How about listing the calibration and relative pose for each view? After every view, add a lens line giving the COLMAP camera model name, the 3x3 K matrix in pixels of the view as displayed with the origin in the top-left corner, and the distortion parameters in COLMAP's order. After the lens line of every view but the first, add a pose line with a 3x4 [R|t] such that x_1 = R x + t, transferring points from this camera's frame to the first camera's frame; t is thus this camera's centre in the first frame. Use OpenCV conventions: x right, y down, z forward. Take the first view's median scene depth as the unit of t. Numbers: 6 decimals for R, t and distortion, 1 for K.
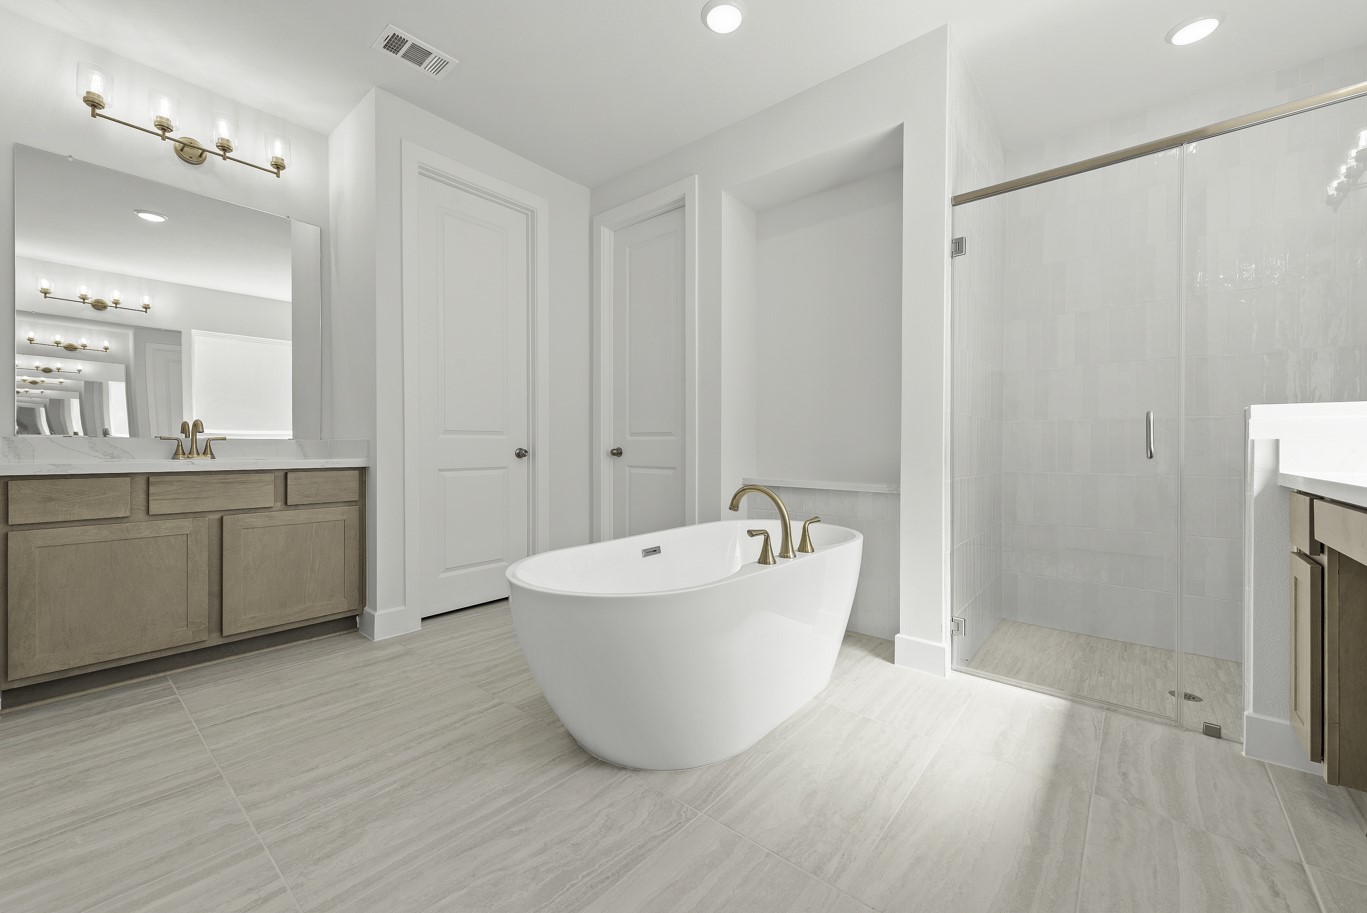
lens RADIAL K [[537.6, 0, 700.9], [0, 537.6, 451.9], [0, 0, 1]] dist [0.011846, -0.003206]
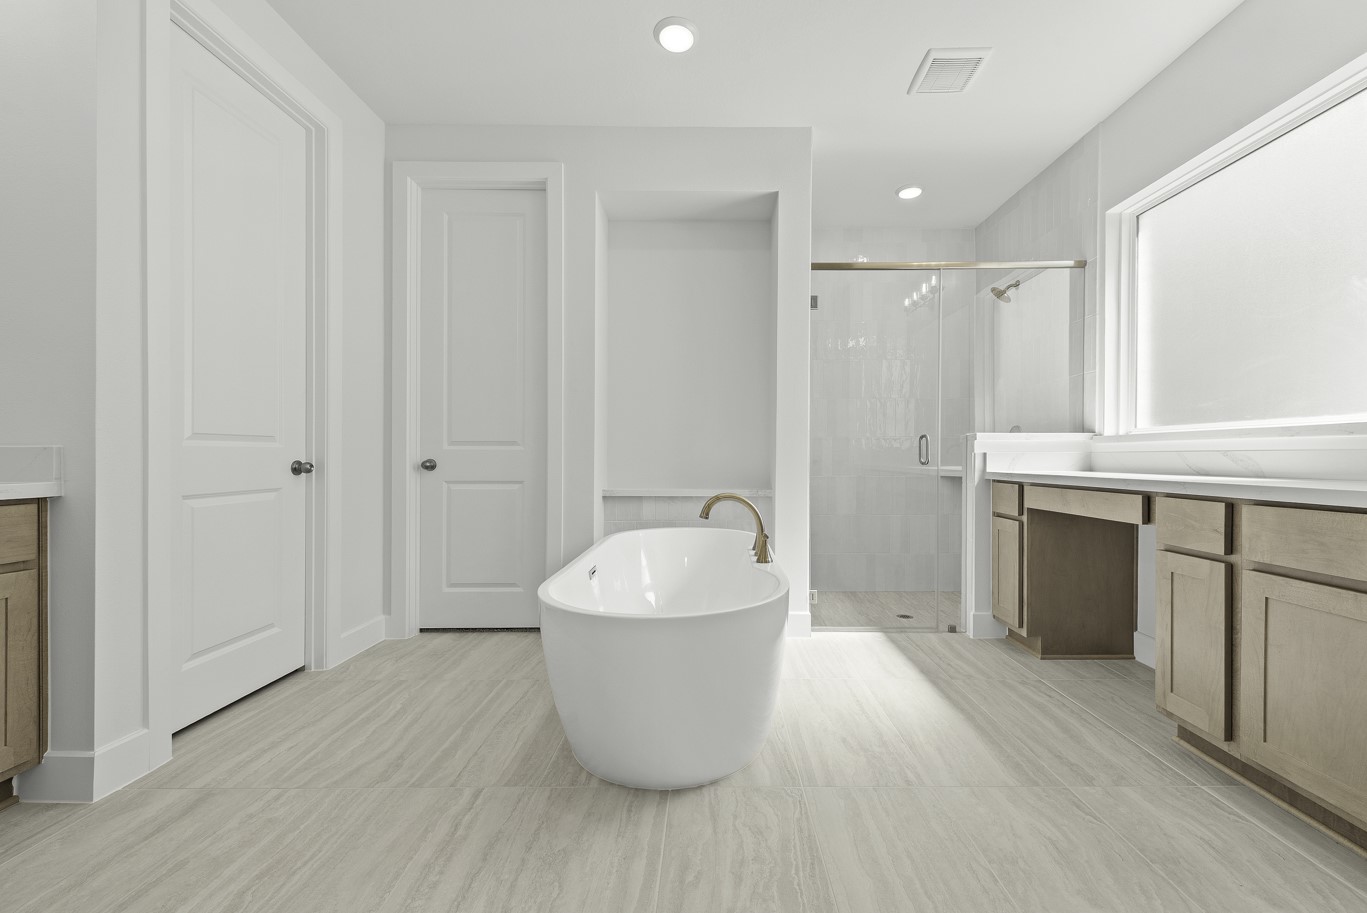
lens RADIAL K [[537.6, 0, 718.4], [0, 537.6, 462.6], [0, 0, 1]] dist [0.011846, -0.003206]
pose [[0.767208, -0.009865, 0.641323, -0.585040], [0.007868, 0.999951, 0.005969, -0.007374], [-0.641350, 0.000466, 0.767248, 0.176903]]
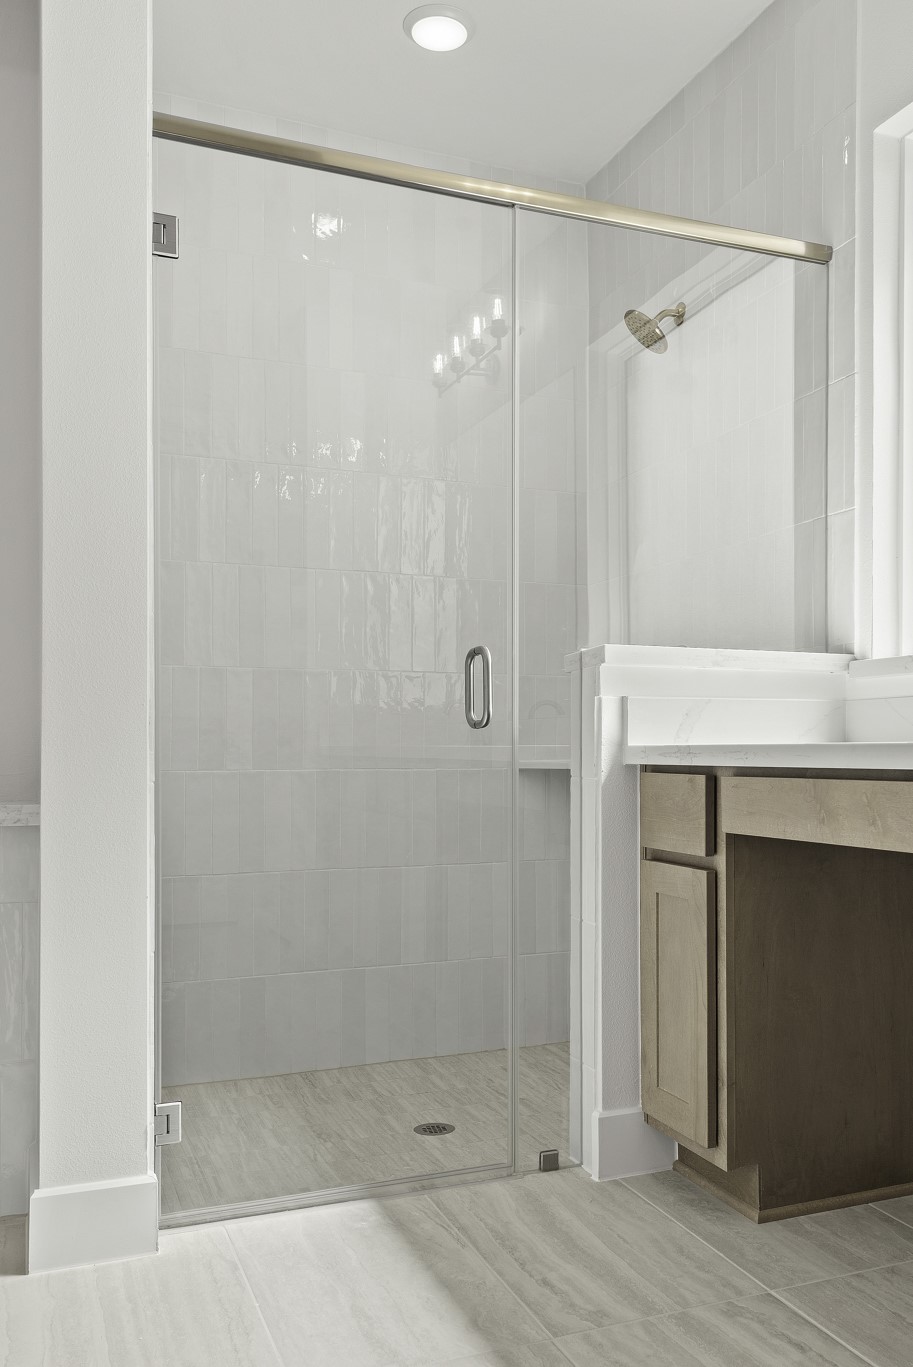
lens RADIAL K [[1155.7, 0, 497.7], [0, 1155.7, 750.4], [0, 0, 1]] dist [0.020011, -0.001498]
pose [[0.475399, -0.005836, 0.879751, -0.235117], [0.011411, 0.999935, 0.000467, 0.033558], [-0.879696, 0.009817, 0.475435, 0.368855]]
